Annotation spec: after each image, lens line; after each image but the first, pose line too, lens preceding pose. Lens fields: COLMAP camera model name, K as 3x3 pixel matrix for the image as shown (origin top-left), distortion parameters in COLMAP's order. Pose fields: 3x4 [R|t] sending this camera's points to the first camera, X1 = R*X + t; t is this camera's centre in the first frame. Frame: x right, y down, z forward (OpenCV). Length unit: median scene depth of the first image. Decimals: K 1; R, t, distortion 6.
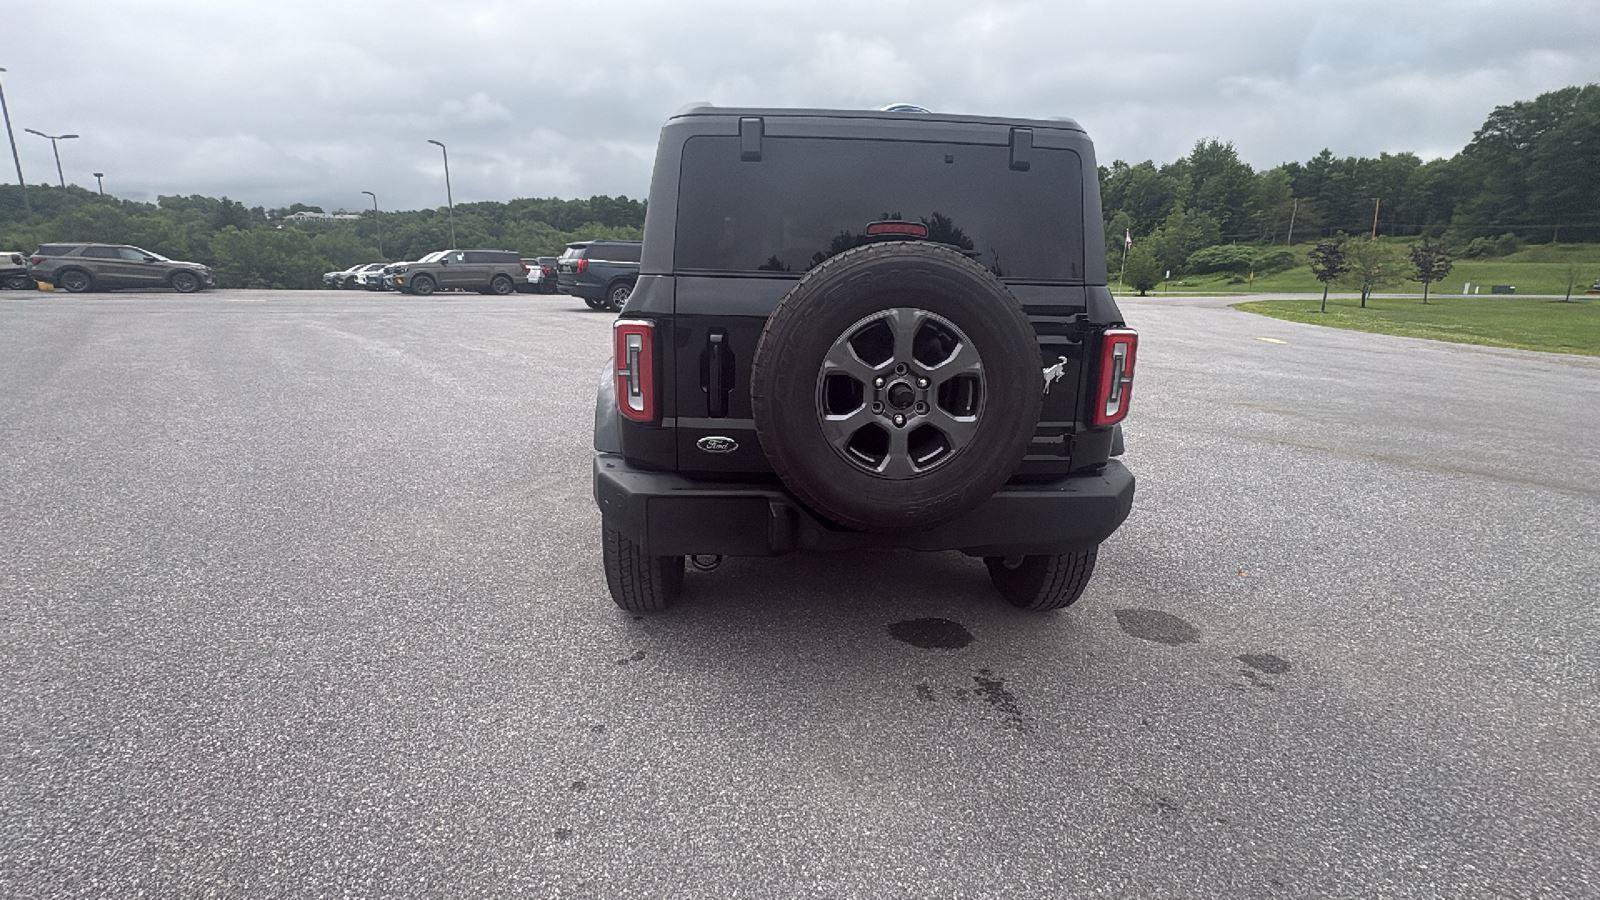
lens RADIAL K [[730.2, 0, 797.7], [0, 730.2, 454.5], [0, 0, 1]] dist [0.003463, -0.000617]
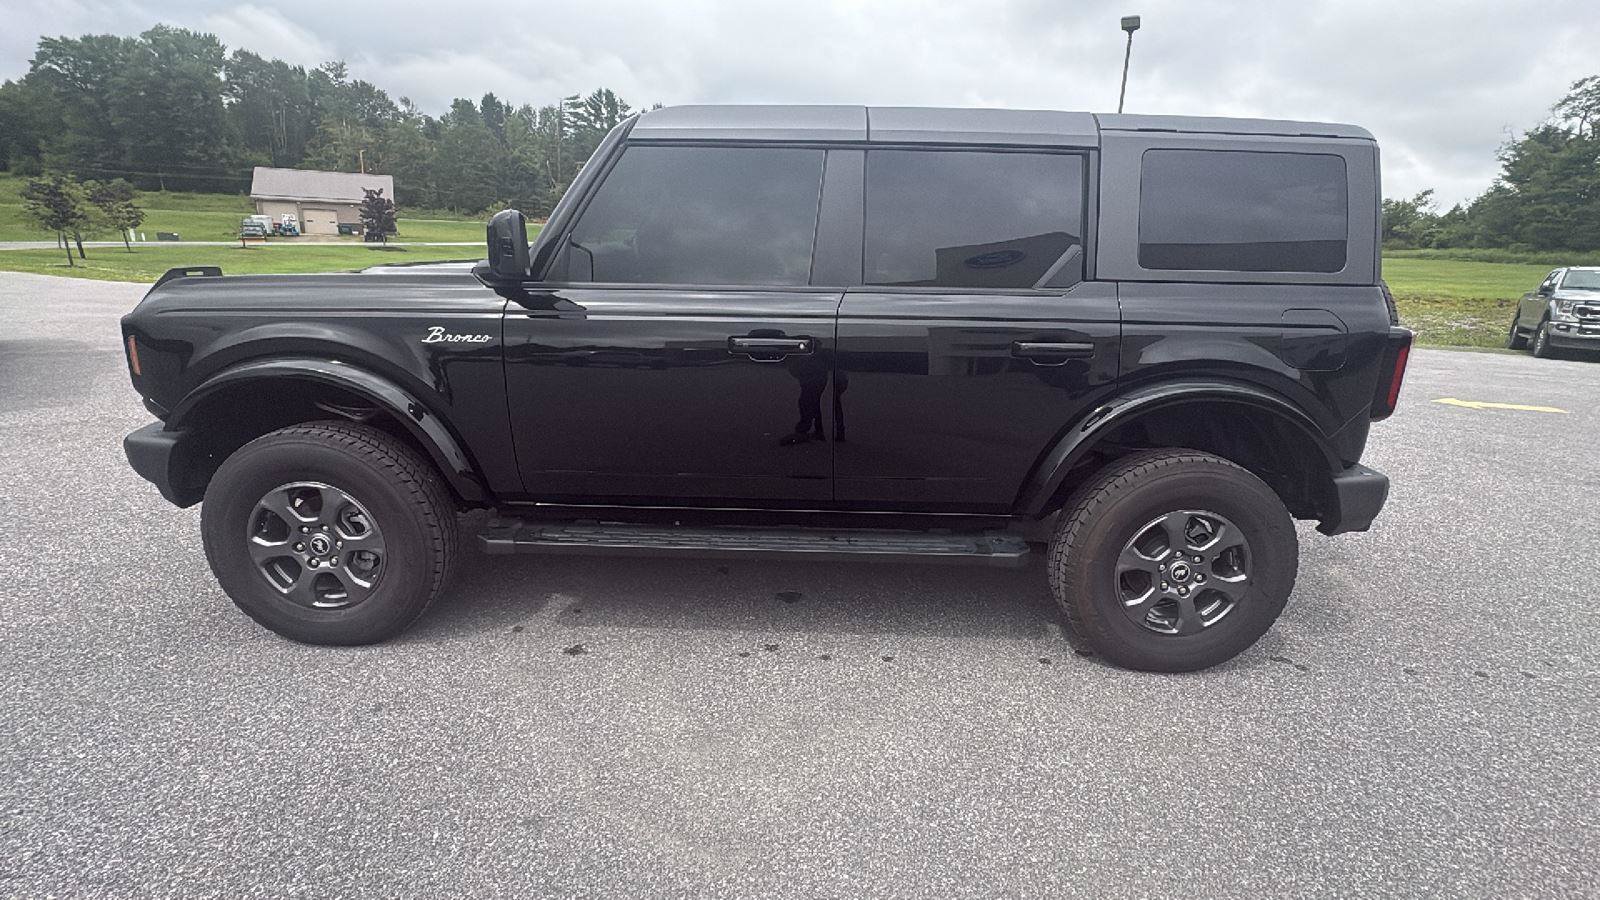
lens RADIAL K [[730.2, 0, 797.7], [0, 730.2, 454.5], [0, 0, 1]] dist [0.003463, -0.000617]
pose [[0.079500, -0.285340, 0.955123, -1.868718], [0.217038, 0.940124, 0.262794, -0.823719], [-0.972920, 0.186406, 0.136670, 2.990788]]
